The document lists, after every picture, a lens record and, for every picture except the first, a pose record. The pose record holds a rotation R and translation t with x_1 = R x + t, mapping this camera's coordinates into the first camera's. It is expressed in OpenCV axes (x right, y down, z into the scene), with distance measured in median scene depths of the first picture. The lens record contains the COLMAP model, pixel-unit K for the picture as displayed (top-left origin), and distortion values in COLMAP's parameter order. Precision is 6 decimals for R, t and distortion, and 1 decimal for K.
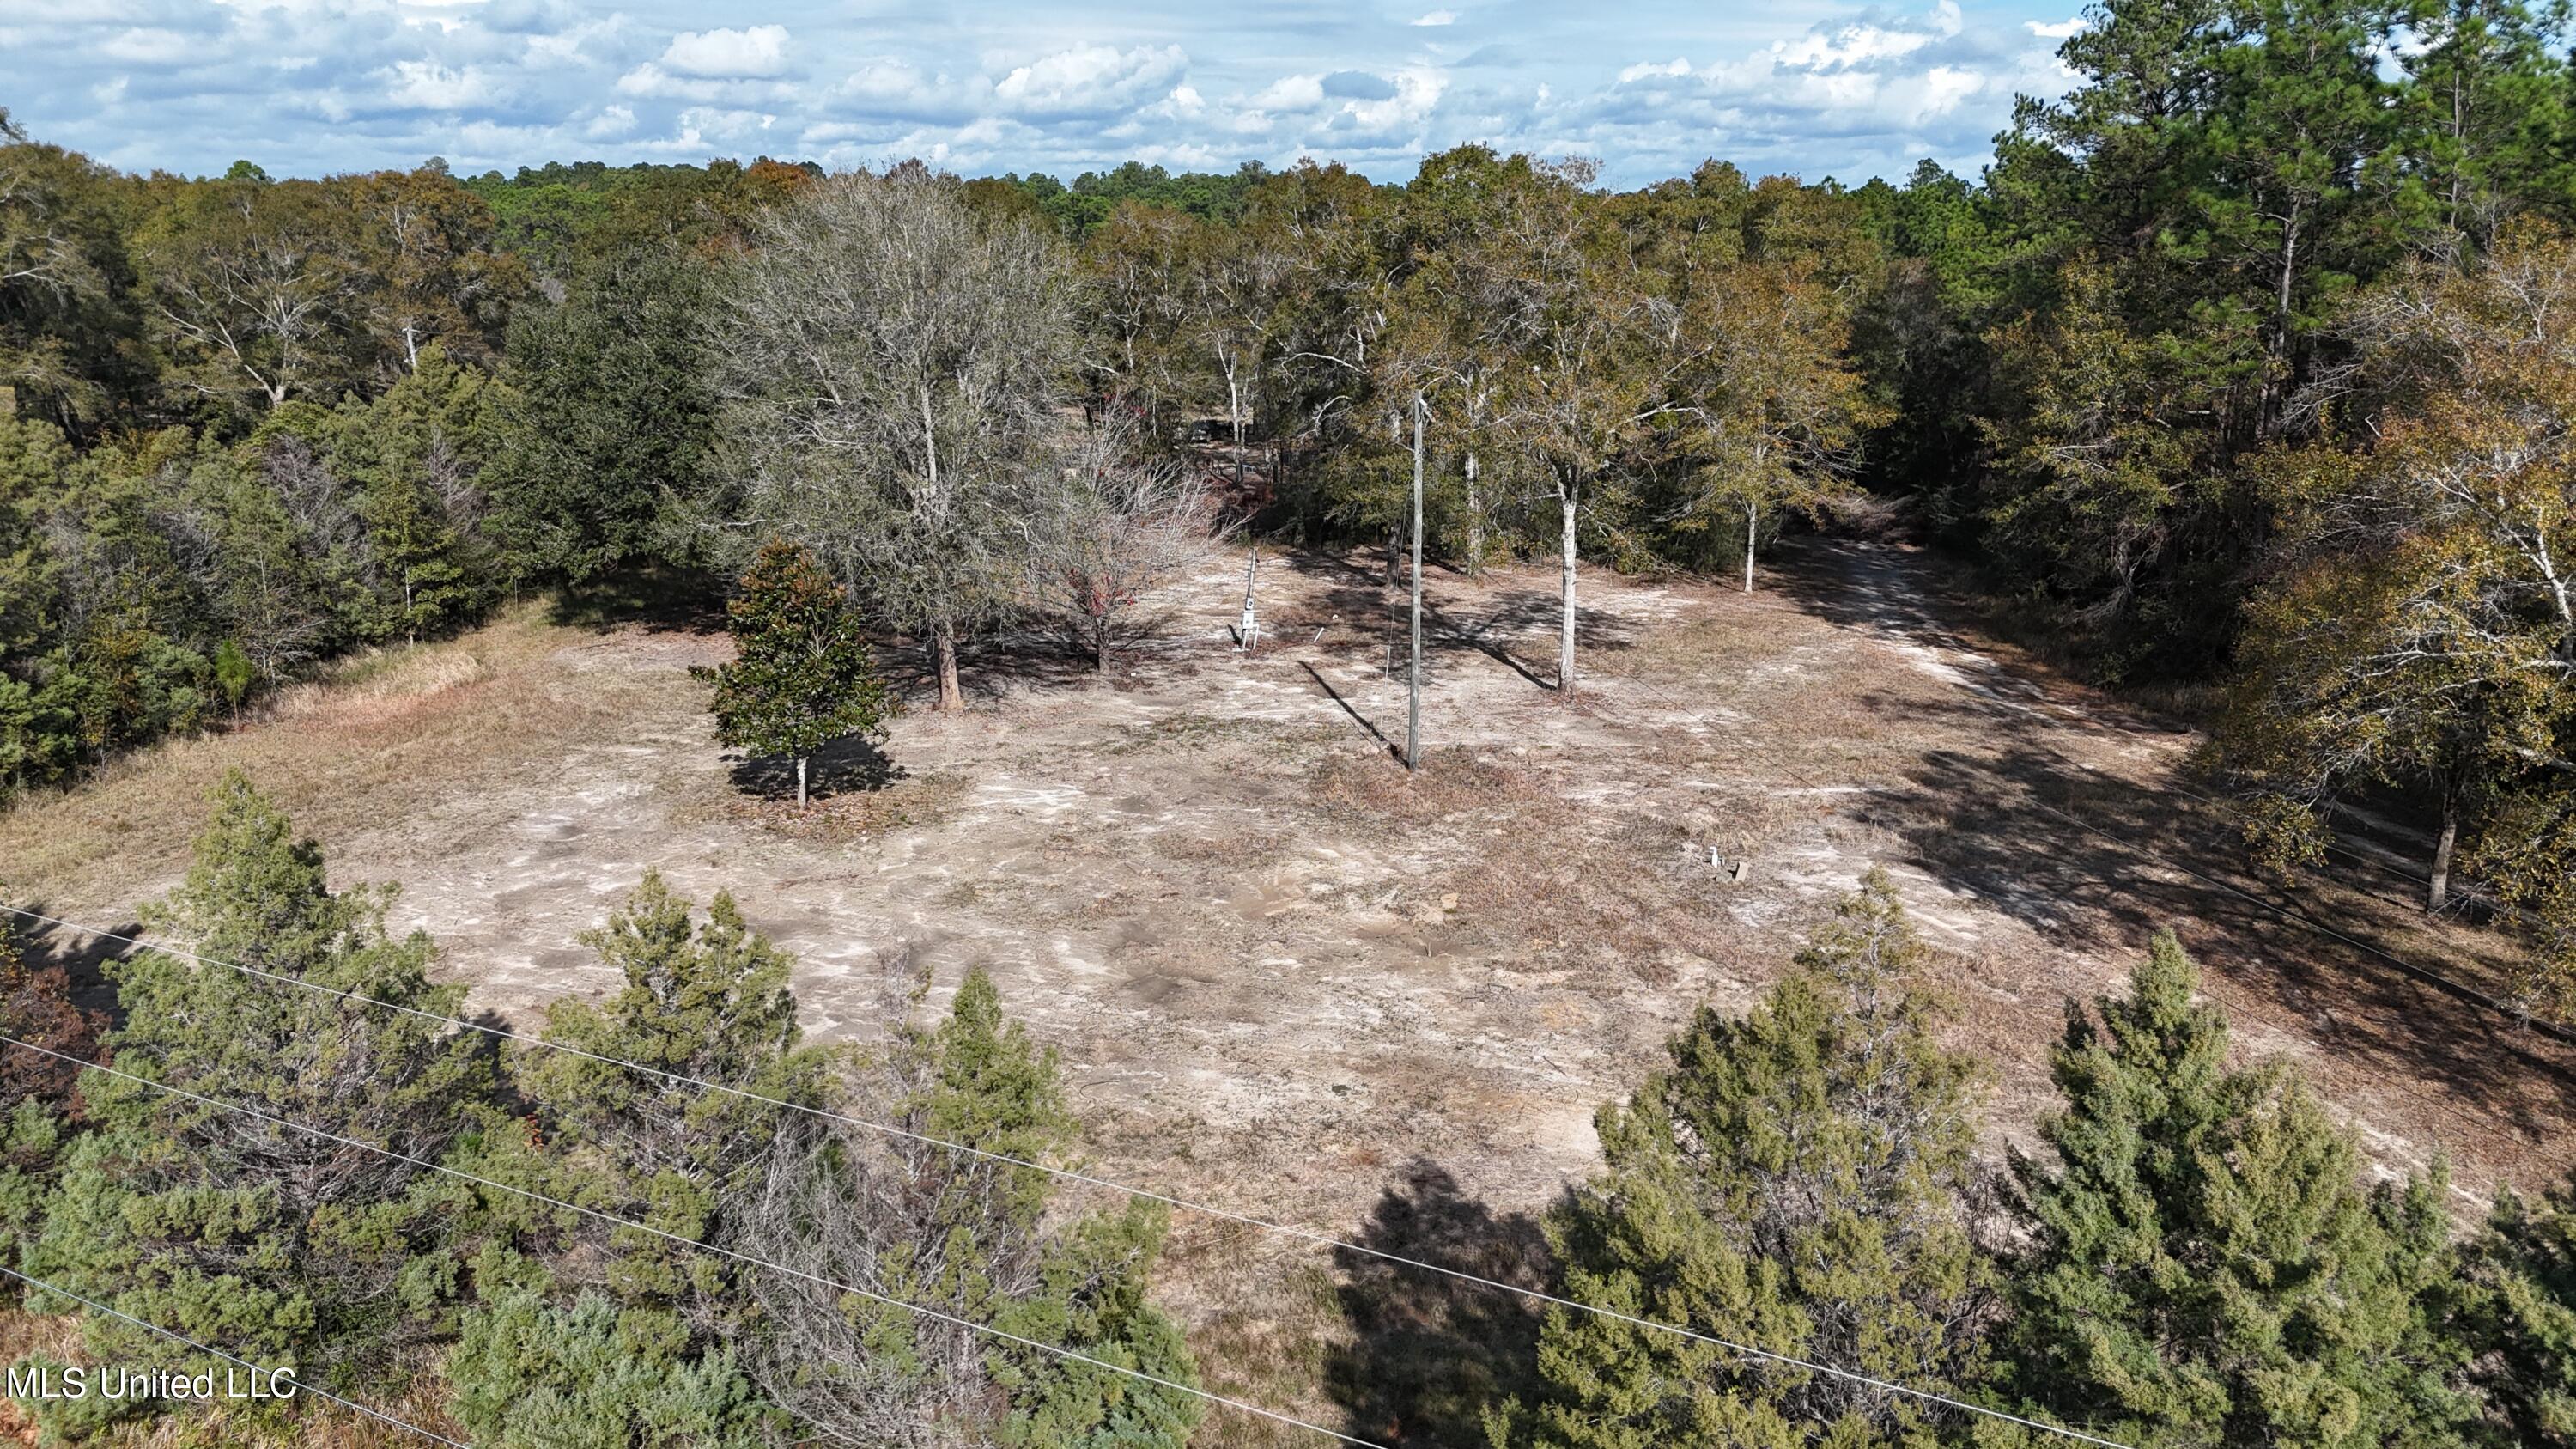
lens RADIAL K [[1871.7, 0, 1279.1], [0, 1871.7, 715.7], [0, 0, 1]] dist [0.106095, -0.118802]
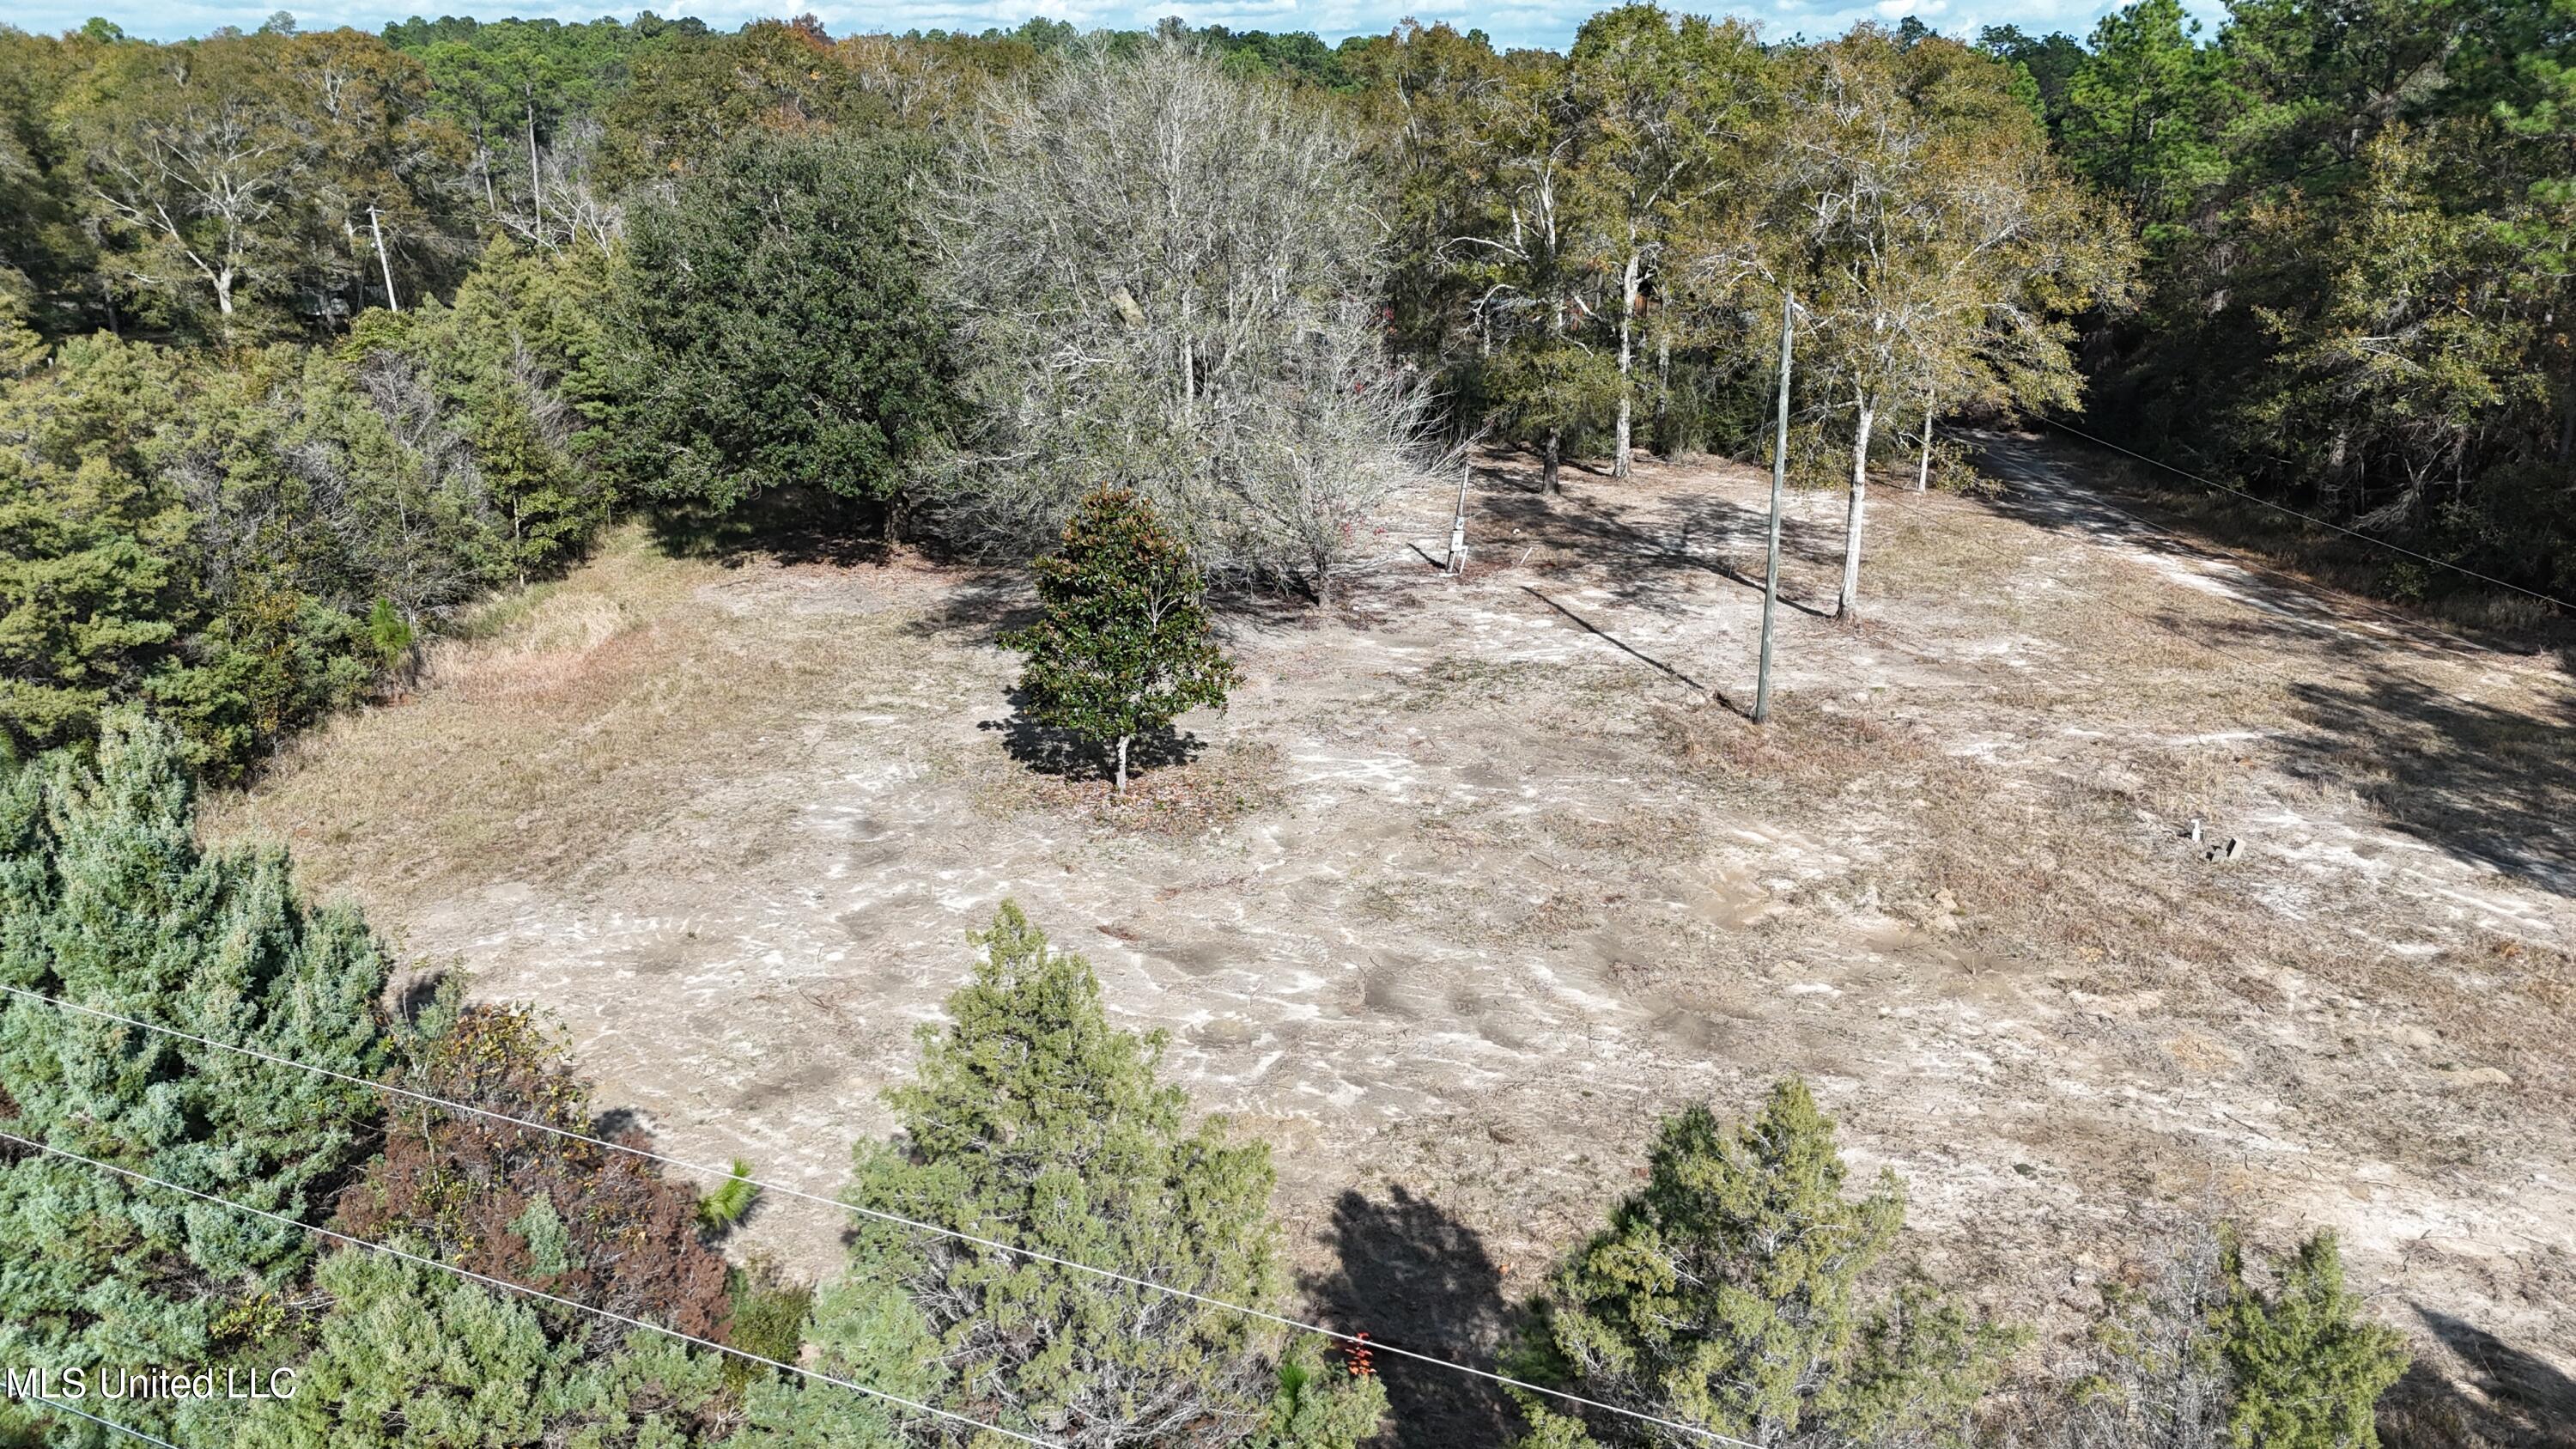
lens RADIAL K [[1871.7, 0, 1279.1], [0, 1871.7, 715.7], [0, 0, 1]] dist [0.106095, -0.118802]
pose [[0.997782, -0.022478, 0.062650, -0.173146], [0.018180, 0.997496, 0.068347, -0.032679], [-0.064029, -0.067056, 0.995693, 0.099150]]
